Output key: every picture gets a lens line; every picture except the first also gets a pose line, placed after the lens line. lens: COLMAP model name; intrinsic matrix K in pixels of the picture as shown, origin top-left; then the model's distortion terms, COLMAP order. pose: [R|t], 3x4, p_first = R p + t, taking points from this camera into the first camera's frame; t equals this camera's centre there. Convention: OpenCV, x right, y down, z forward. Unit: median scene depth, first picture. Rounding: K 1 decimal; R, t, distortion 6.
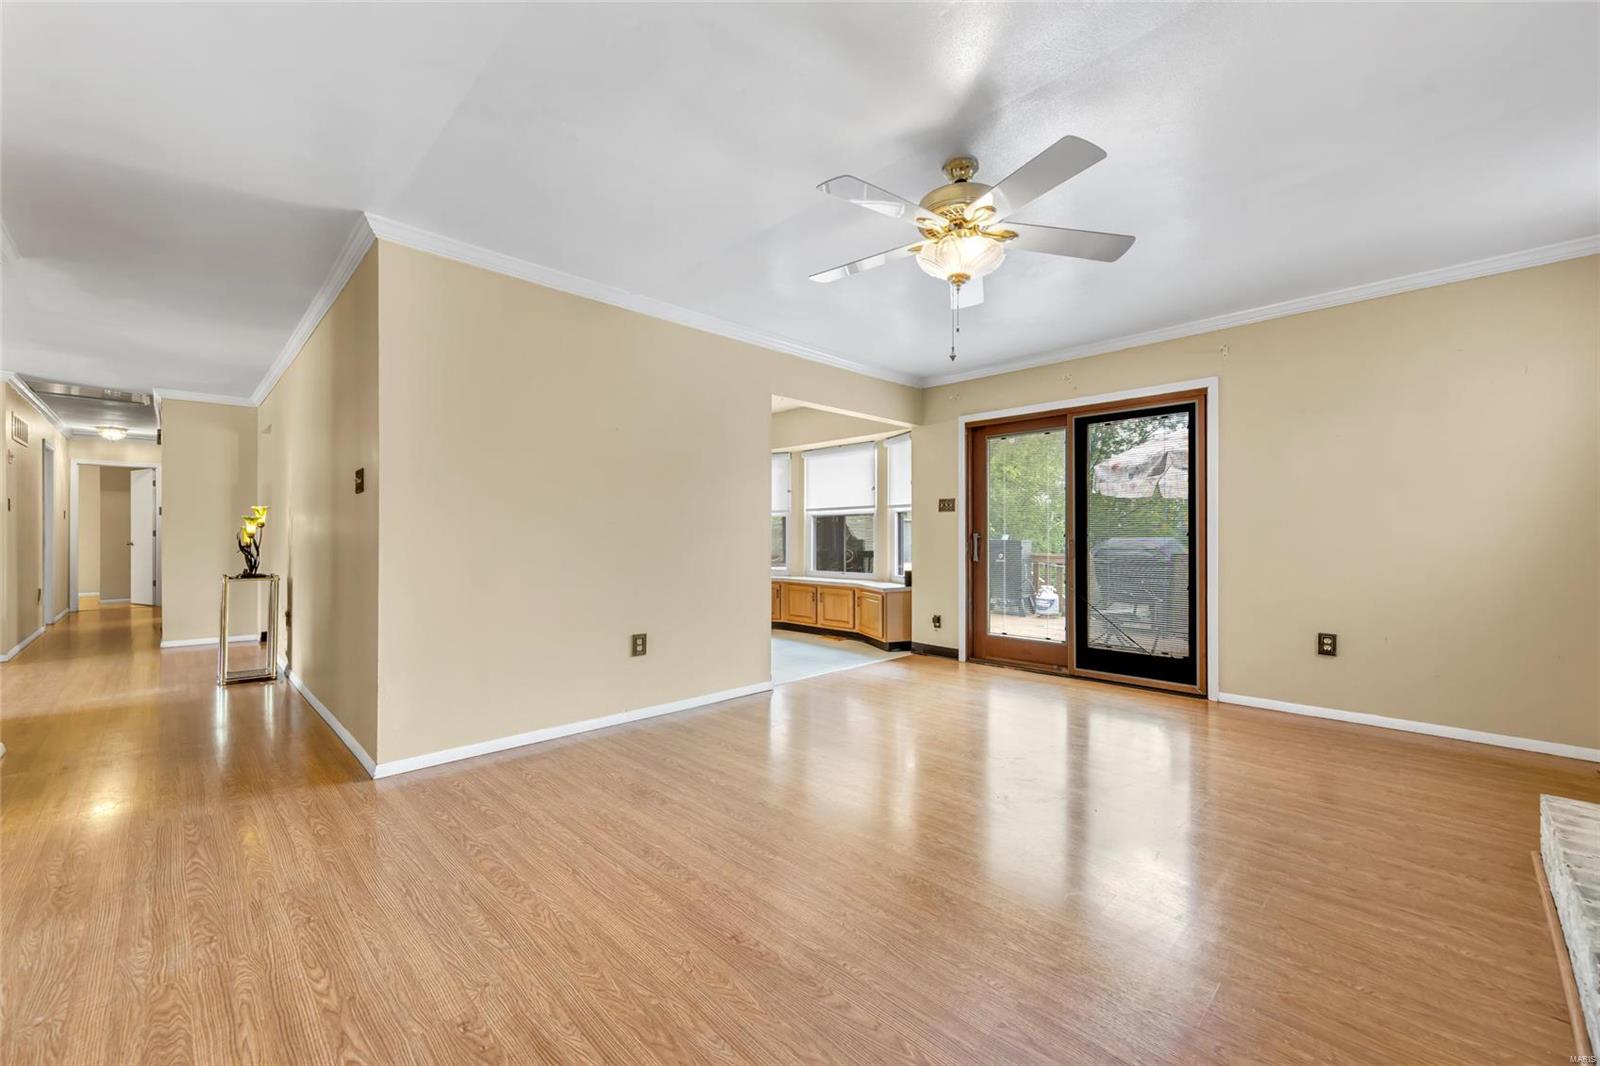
lens RADIAL K [[635.0, 0, 812.7], [0, 635.0, 535.1], [0, 0, 1]] dist [0.007179, -0.000087]
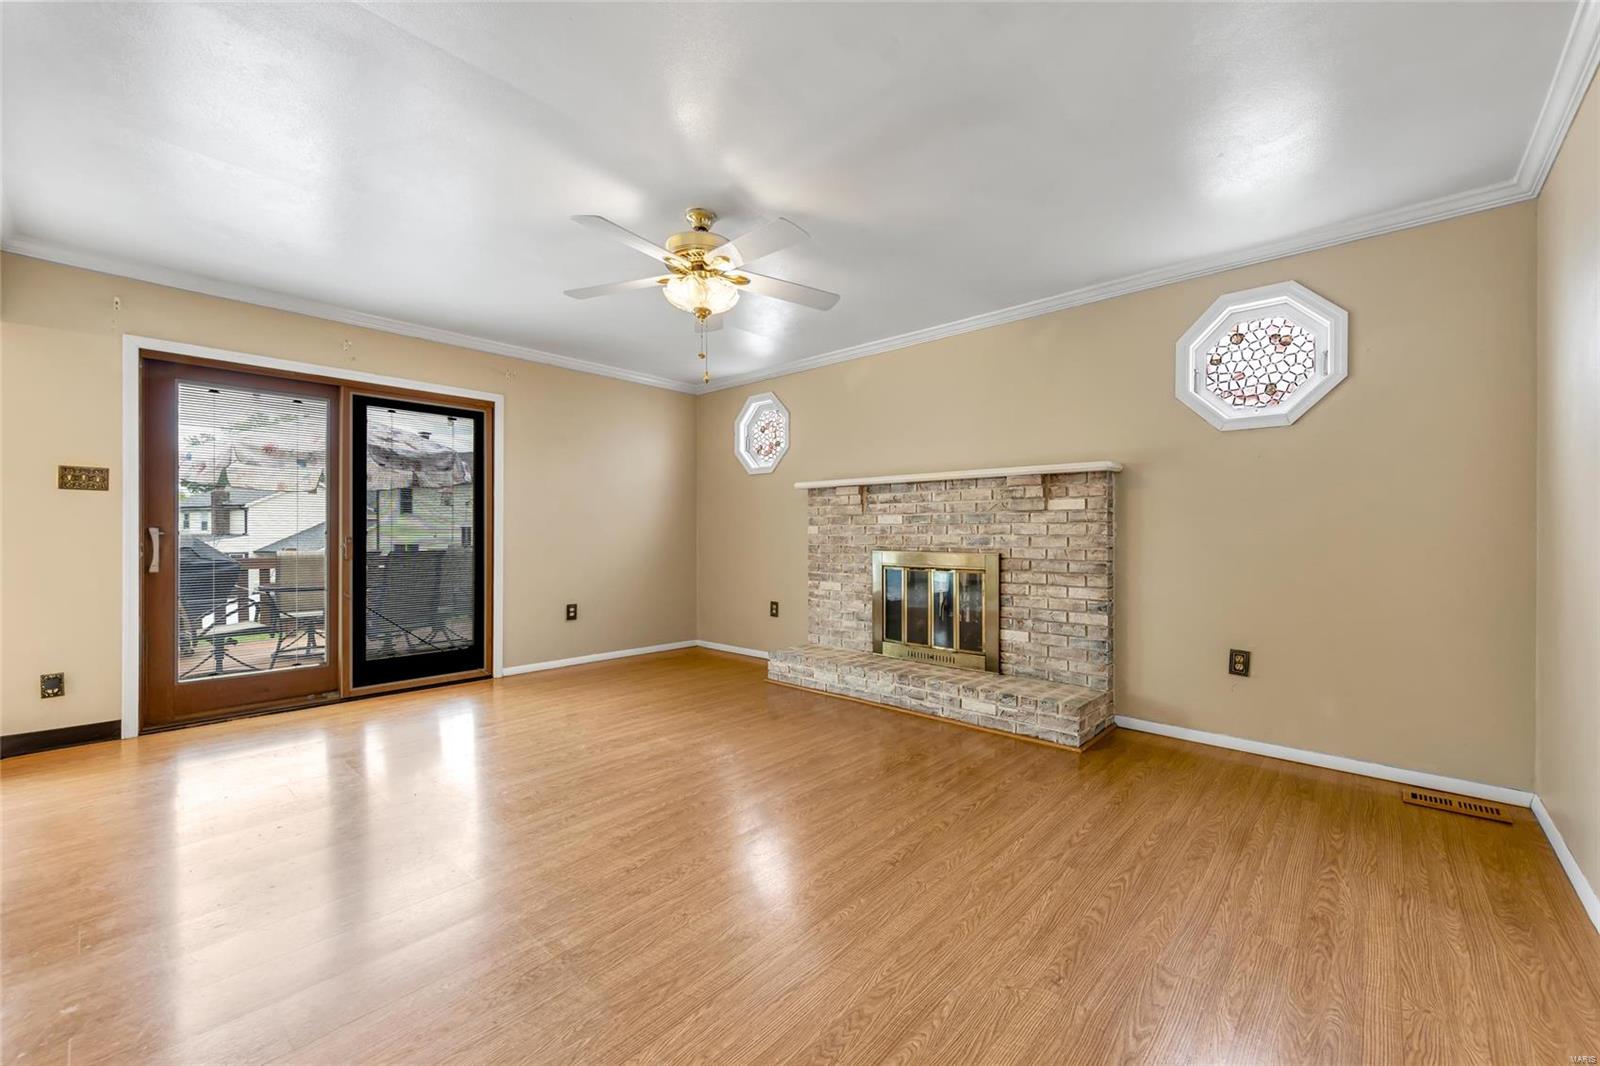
lens RADIAL K [[635.0, 0, 812.7], [0, 635.0, 535.1], [0, 0, 1]] dist [0.007179, -0.000087]
pose [[-0.052129, -0.001008, 0.998640, -0.513889], [-0.005700, 0.999984, 0.000712, 0.000249], [-0.998624, -0.005655, -0.052134, 0.469969]]
